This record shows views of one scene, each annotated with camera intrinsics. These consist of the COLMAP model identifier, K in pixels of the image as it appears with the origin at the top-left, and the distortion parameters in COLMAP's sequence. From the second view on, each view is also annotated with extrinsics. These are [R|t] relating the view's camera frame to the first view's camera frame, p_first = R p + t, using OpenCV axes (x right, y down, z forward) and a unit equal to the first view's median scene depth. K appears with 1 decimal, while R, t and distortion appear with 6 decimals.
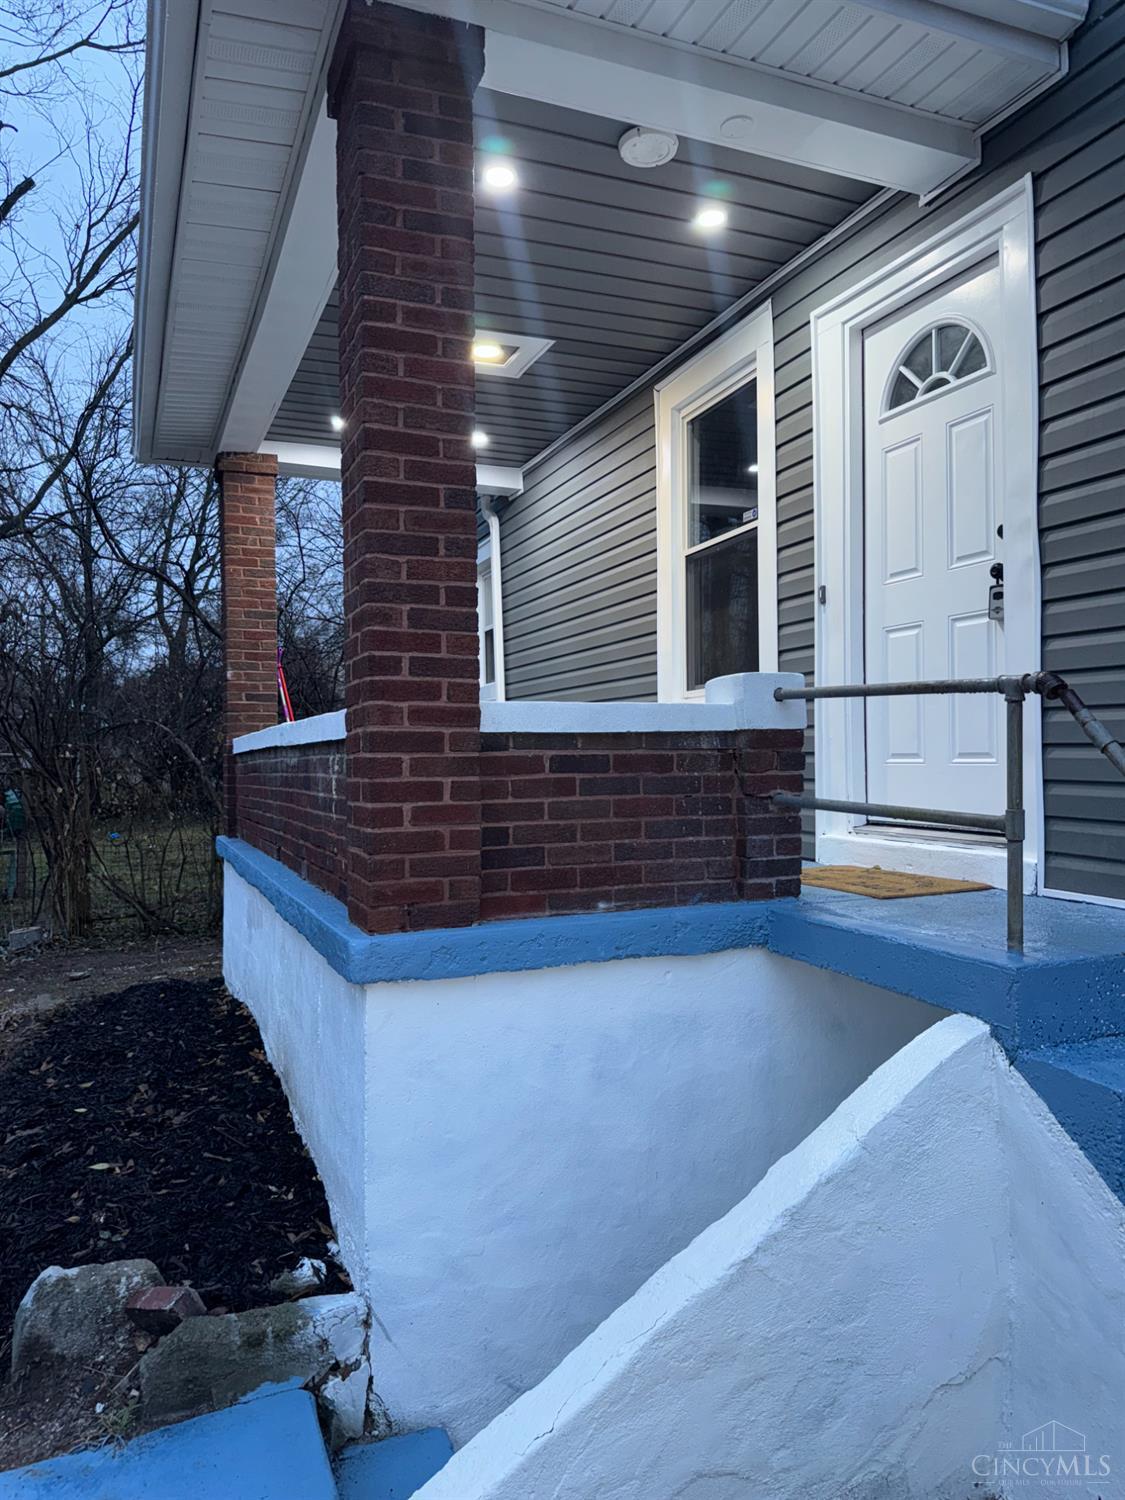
lens RADIAL K [[1067.0, 0, 655.0], [0, 1067.0, 746.6], [0, 0, 1]] dist [0.151236, -0.311630]
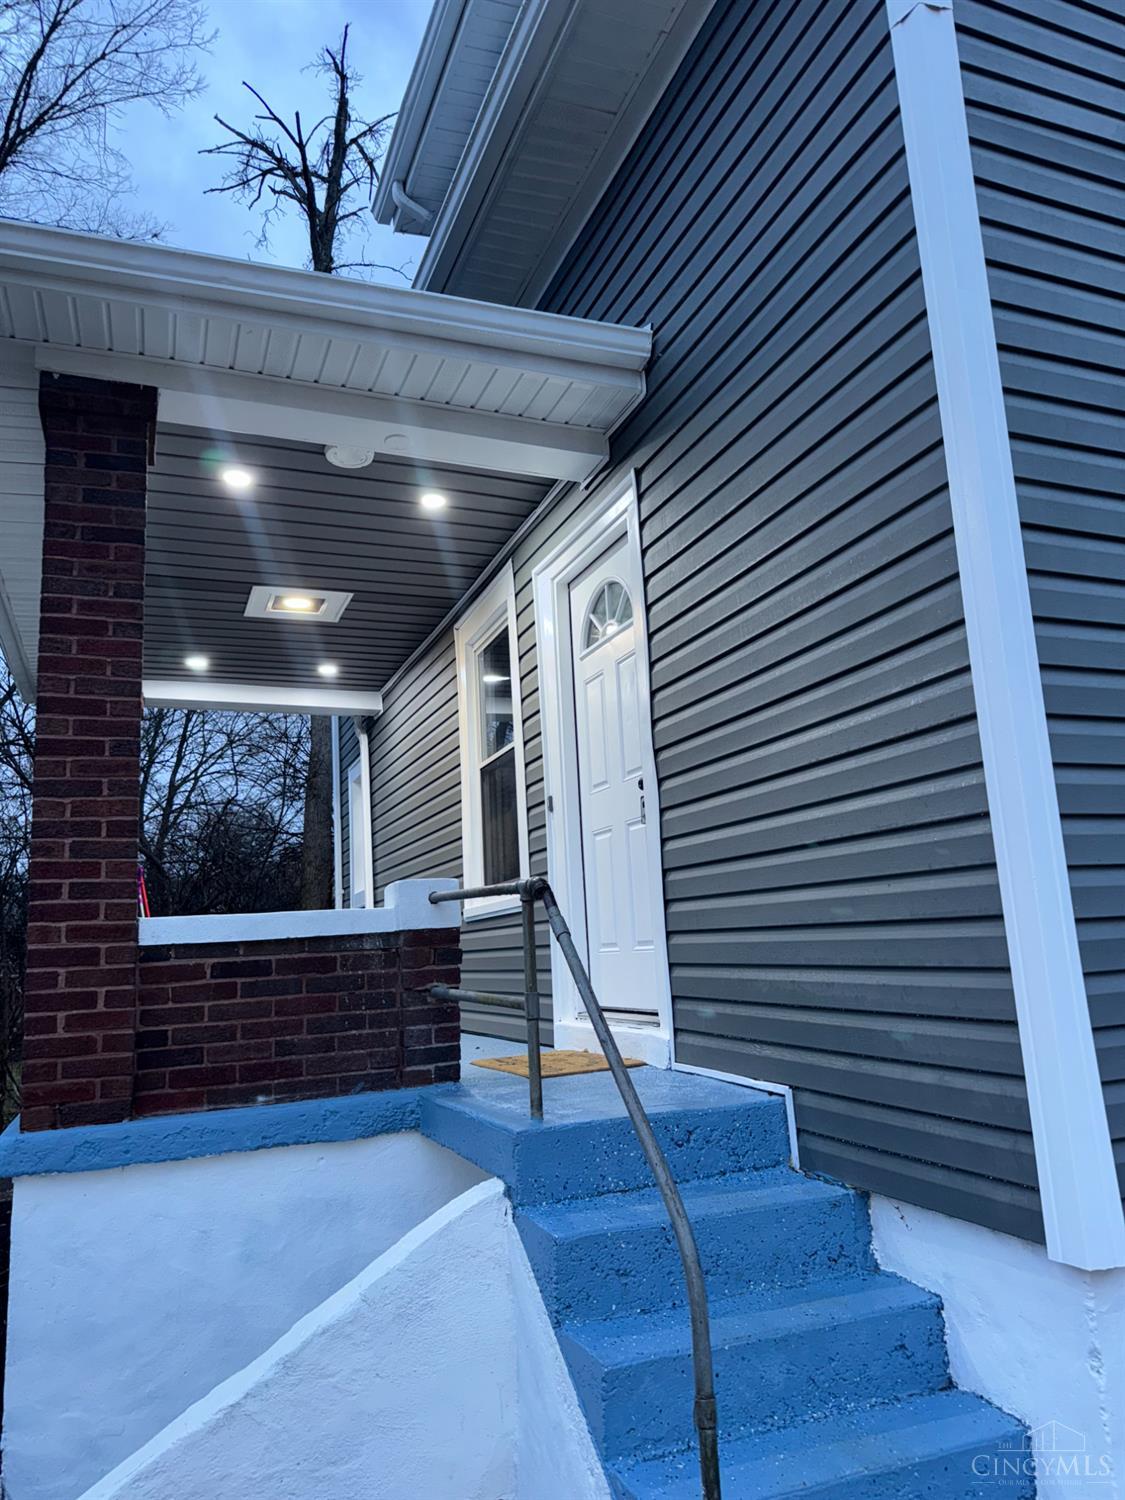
lens RADIAL K [[1041.6, 0, 639.8], [0, 1041.6, 745.2], [0, 0, 1]] dist [0.048592, -0.088109]
pose [[0.998791, -0.043350, 0.023196, 0.339474], [0.046881, 0.981880, -0.183615, 0.006984], [-0.014816, 0.184480, 0.982725, -0.141559]]
